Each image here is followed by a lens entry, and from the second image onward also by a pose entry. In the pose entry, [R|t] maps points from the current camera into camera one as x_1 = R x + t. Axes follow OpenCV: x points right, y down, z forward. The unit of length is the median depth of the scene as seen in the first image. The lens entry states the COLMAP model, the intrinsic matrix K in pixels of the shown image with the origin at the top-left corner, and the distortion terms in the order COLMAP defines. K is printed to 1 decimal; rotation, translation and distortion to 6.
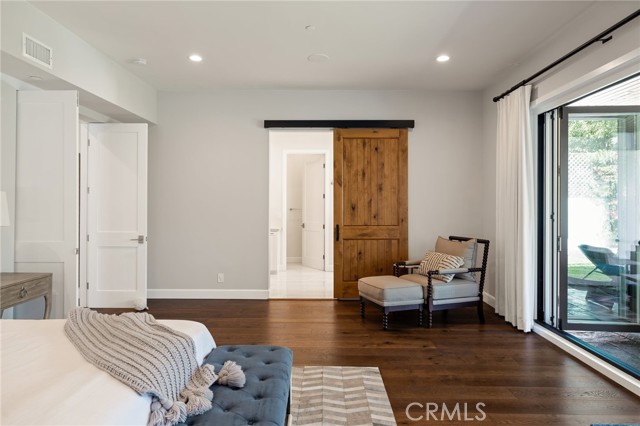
lens RADIAL K [[392.0, 0, 314.2], [0, 392.0, 205.6], [0, 0, 1]] dist [-0.008638, -0.000448]
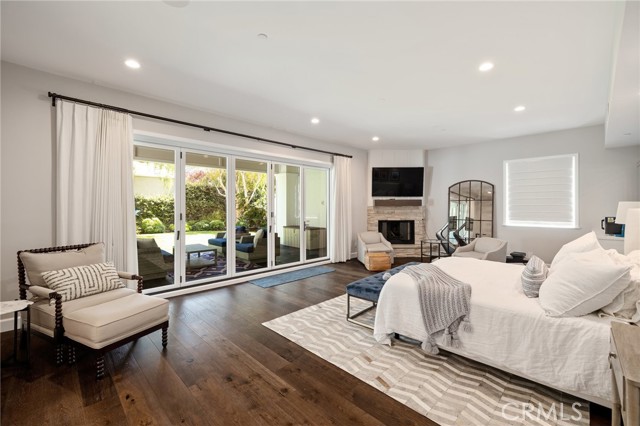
lens RADIAL K [[271.1, 0, 322.1], [0, 271.1, 208.3], [0, 0, 1]] dist [-0.002324, 0.000156]
pose [[-0.732463, -0.006831, 0.680772, -0.471205], [-0.004559, 0.999976, 0.005129, -0.010480], [-0.680791, 0.000653, -0.732477, 1.110274]]
